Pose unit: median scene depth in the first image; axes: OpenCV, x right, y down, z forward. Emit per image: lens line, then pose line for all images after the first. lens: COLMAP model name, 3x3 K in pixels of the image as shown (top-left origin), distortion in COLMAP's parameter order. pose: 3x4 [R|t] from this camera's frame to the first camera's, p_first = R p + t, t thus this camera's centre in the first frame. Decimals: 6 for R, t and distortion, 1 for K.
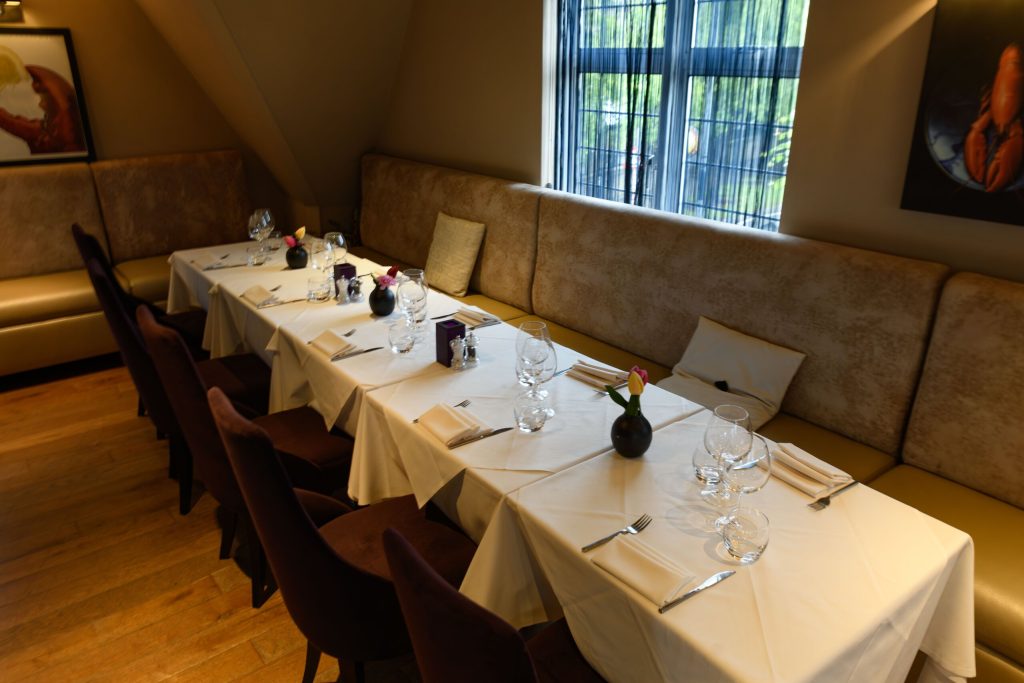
lens RADIAL K [[737.0, 0, 513.4], [0, 737.0, 334.6], [0, 0, 1]] dist [0.013818, -0.010963]
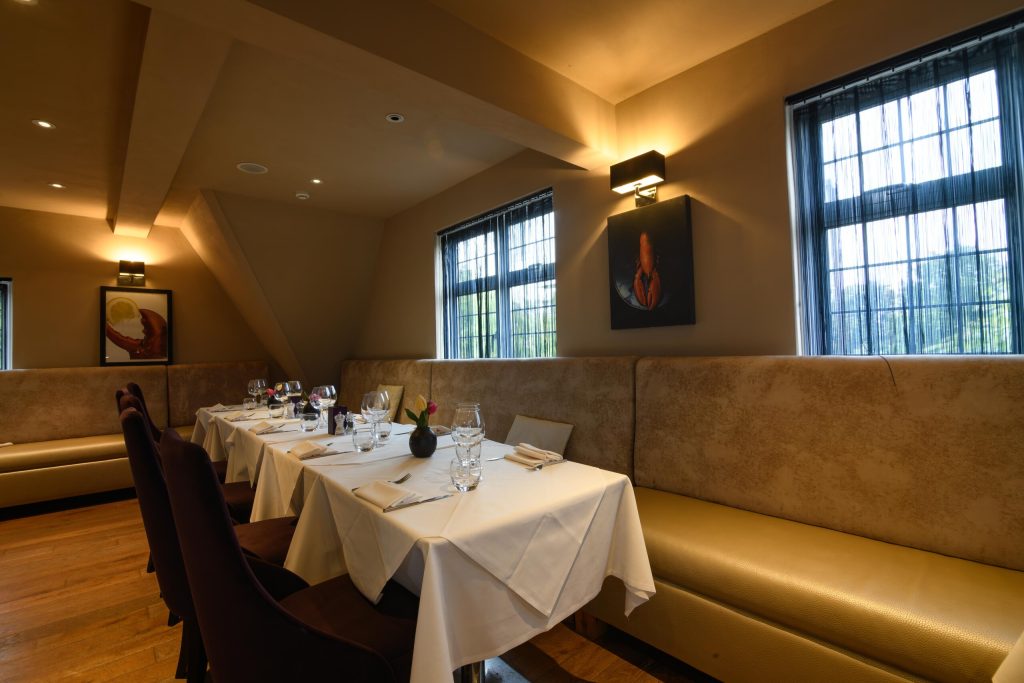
lens RADIAL K [[458.6, 0, 510.6], [0, 458.6, 342.3], [0, 0, 1]] dist [-0.010440, -0.004072]
pose [[0.998050, -0.025655, 0.056907, 0.210525], [0.045130, 0.926381, -0.373874, 0.219716], [-0.043126, 0.375714, 0.925732, 0.041331]]
